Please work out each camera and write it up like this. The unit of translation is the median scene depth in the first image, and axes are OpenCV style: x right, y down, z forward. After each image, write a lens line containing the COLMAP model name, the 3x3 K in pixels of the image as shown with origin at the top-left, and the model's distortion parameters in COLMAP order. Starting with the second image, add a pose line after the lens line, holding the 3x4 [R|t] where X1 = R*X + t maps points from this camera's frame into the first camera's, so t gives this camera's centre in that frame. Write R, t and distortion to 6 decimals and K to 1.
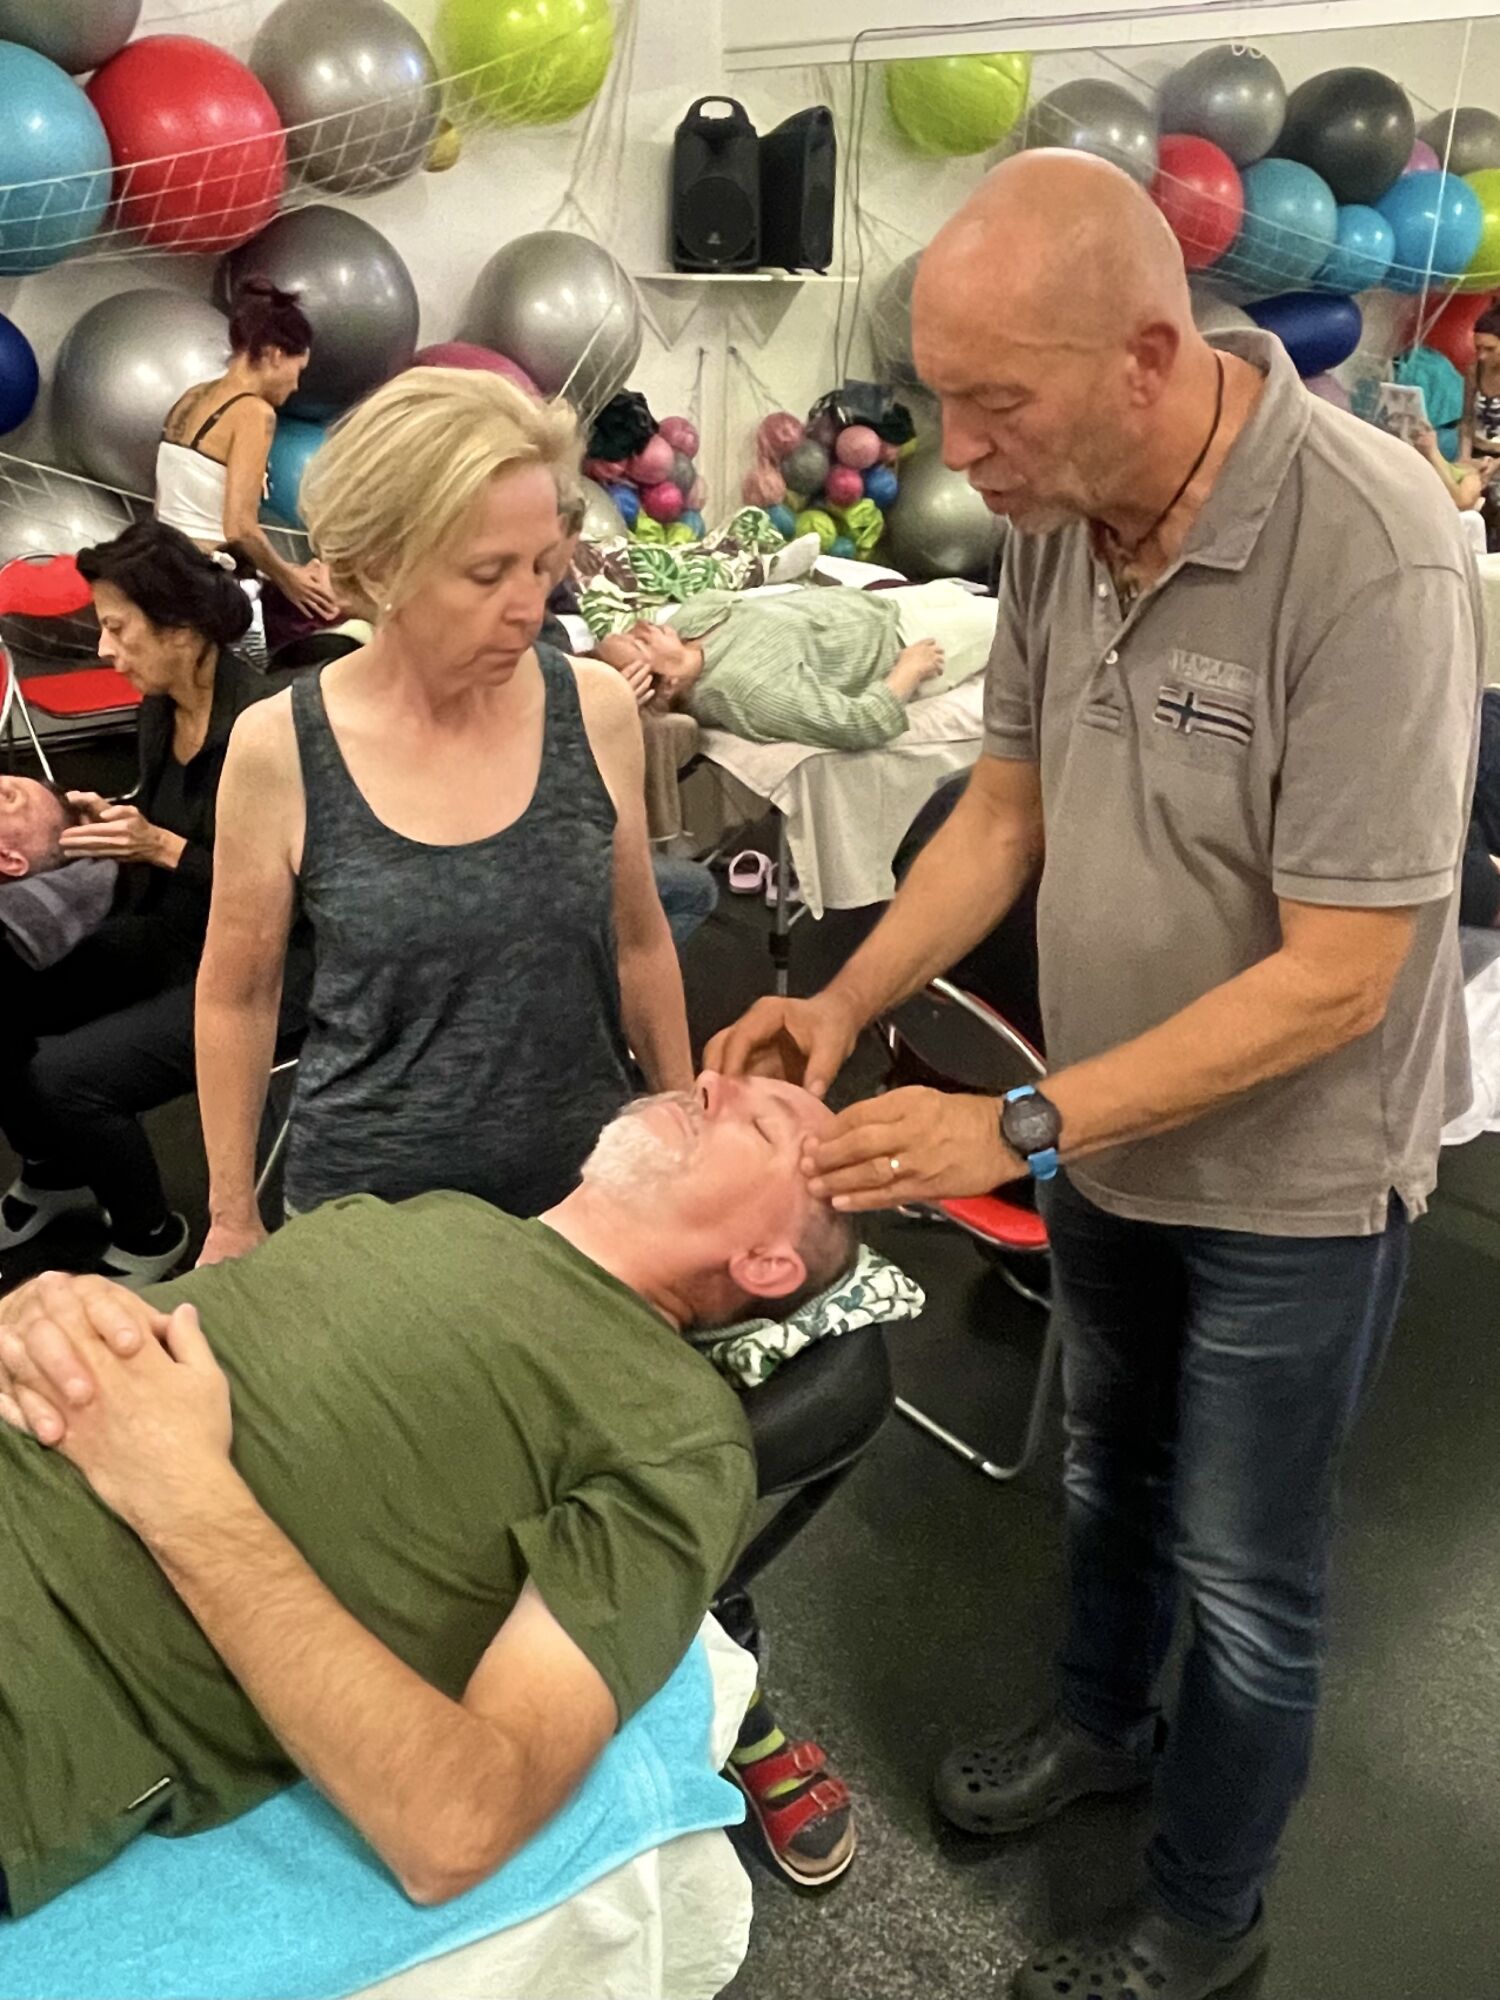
lens RADIAL K [[1780.8, 0, 758.4], [0, 1780.8, 1064.0], [0, 0, 1]] dist [0.004720, -0.038492]
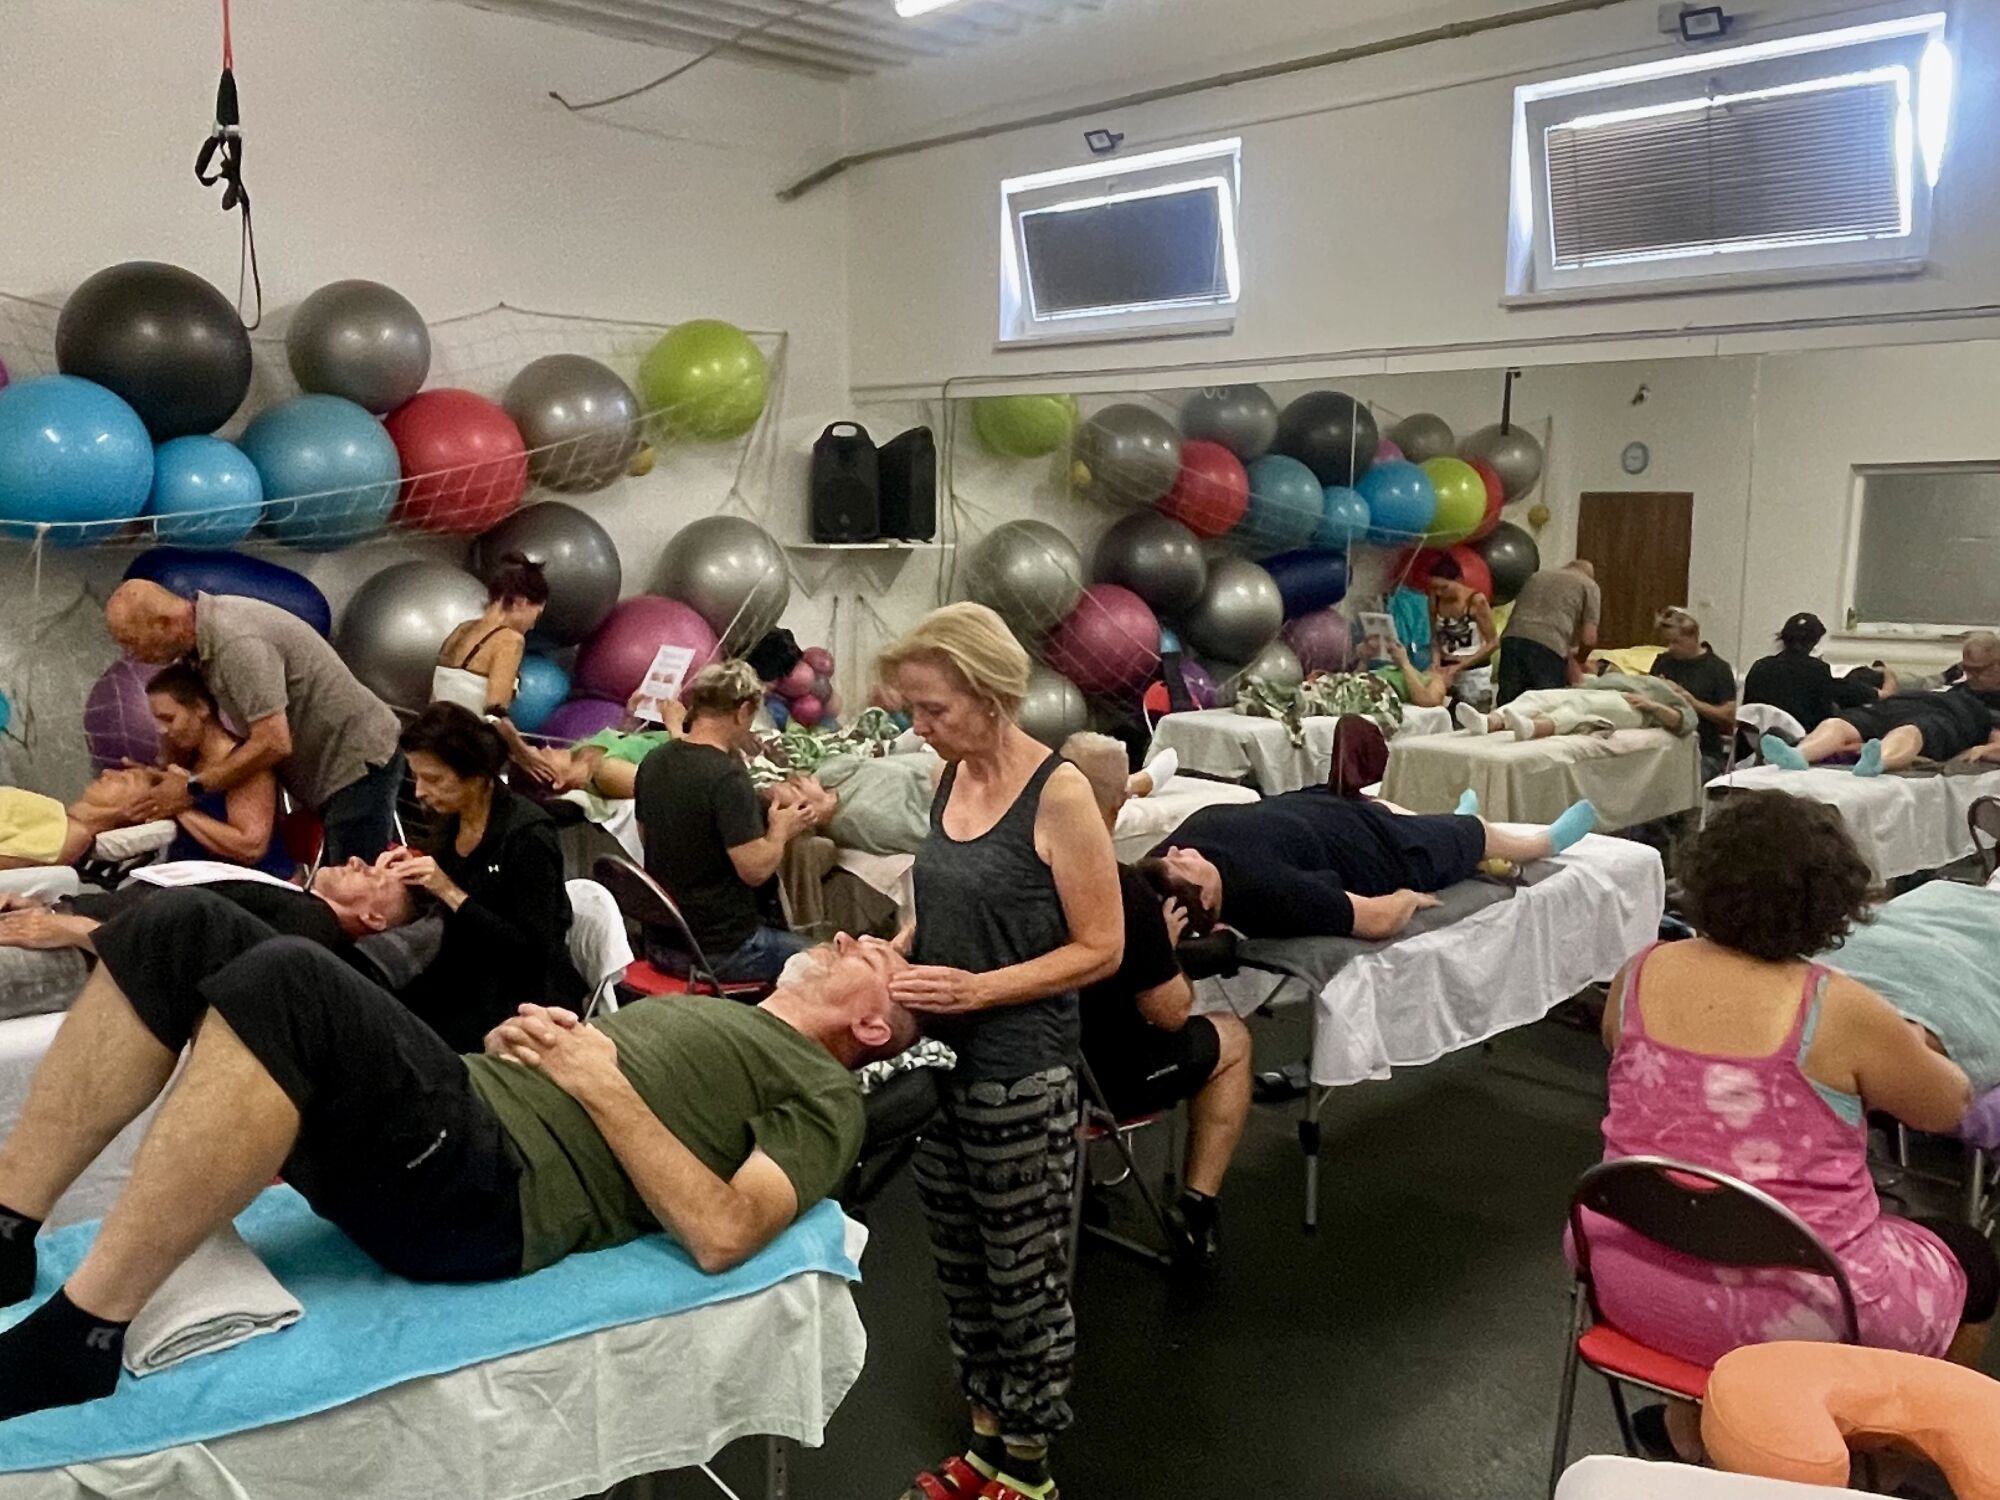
lens RADIAL K [[1726.8, 0, 1000.0], [0, 1726.8, 750.0], [0, 0, 1]] dist [0.000369, 0.001708]
pose [[0.997833, -0.020795, 0.062420, 0.007828], [0.038016, 0.956563, -0.289035, 0.086111], [-0.053698, 0.290781, 0.955281, -0.207662]]
